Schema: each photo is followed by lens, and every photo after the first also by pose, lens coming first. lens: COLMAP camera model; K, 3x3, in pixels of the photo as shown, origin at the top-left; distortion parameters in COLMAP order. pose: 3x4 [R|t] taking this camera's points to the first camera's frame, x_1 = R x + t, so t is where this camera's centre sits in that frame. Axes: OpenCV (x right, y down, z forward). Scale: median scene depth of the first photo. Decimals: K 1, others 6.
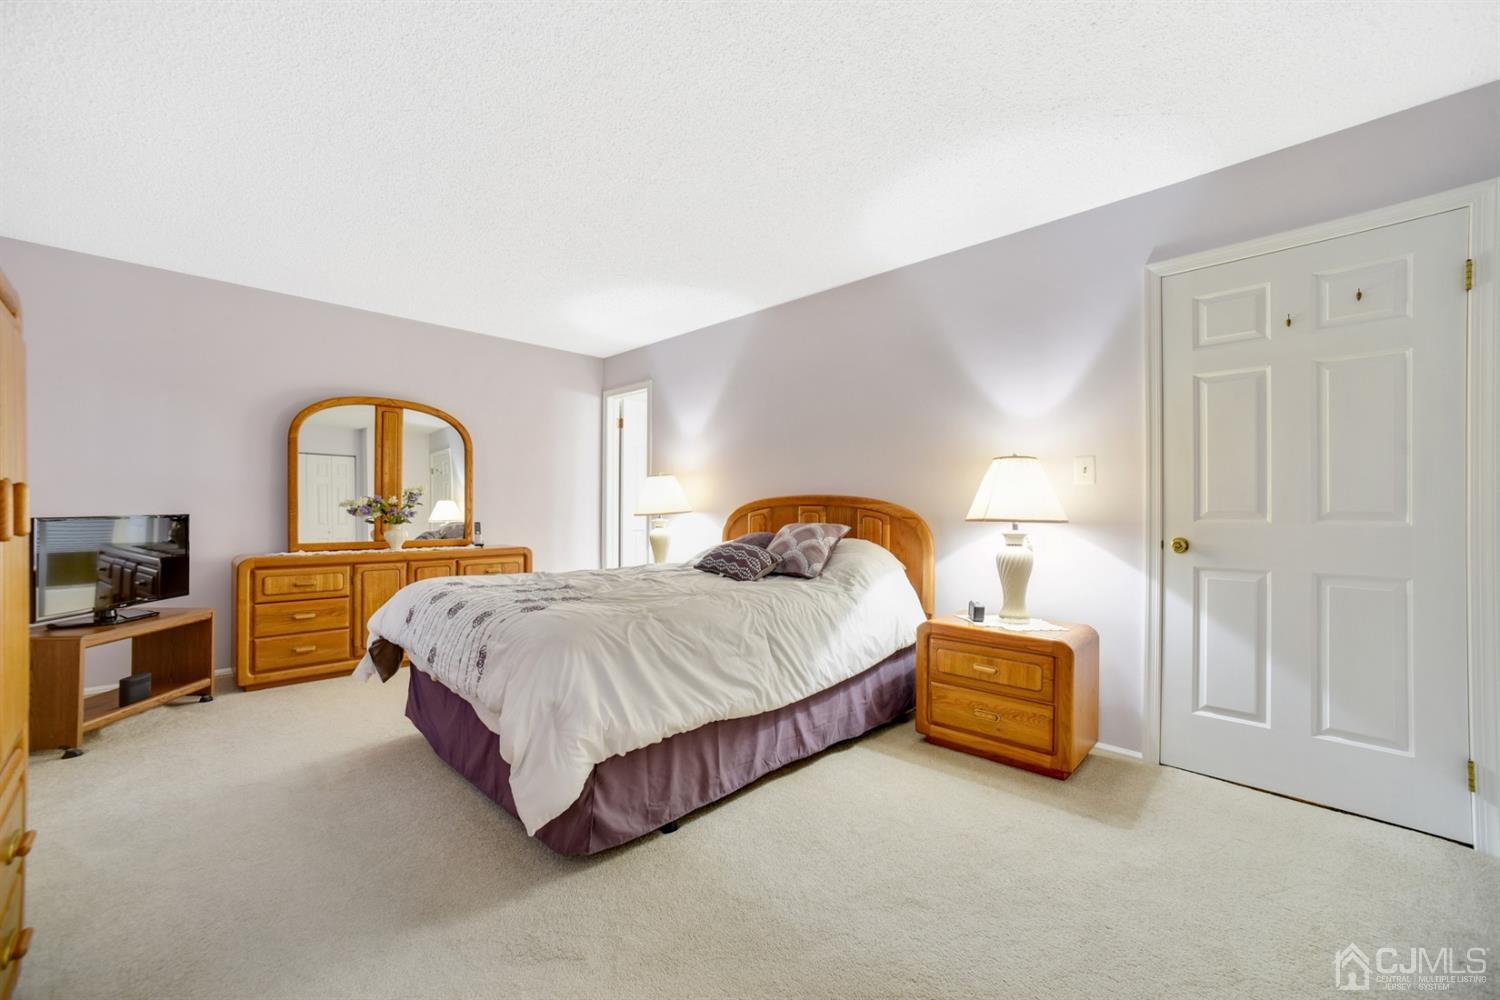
lens RADIAL K [[610.7, 0, 741.4], [0, 610.7, 506.1], [0, 0, 1]] dist [-0.017426, 0.004886]
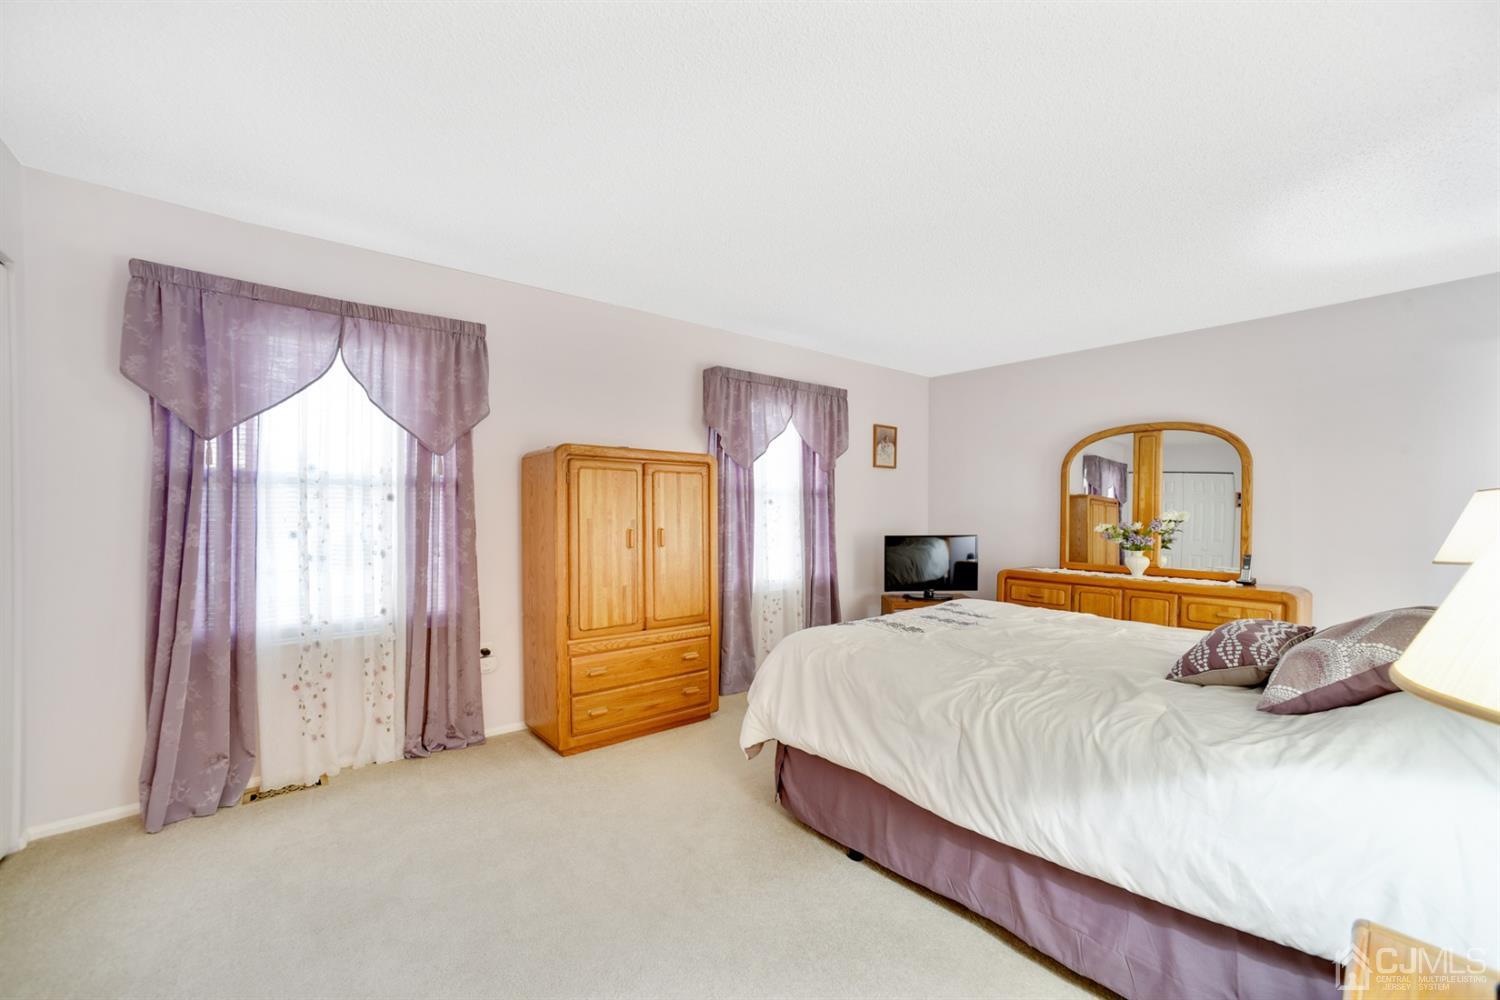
lens RADIAL K [[610.7, 0, 744.4], [0, 610.7, 505.7], [0, 0, 1]] dist [-0.017426, 0.004886]
pose [[-0.112805, -0.010845, -0.993558, 0.732752], [0.004252, 0.999926, -0.011397, -0.052454], [0.993608, -0.005510, -0.112751, 0.707482]]
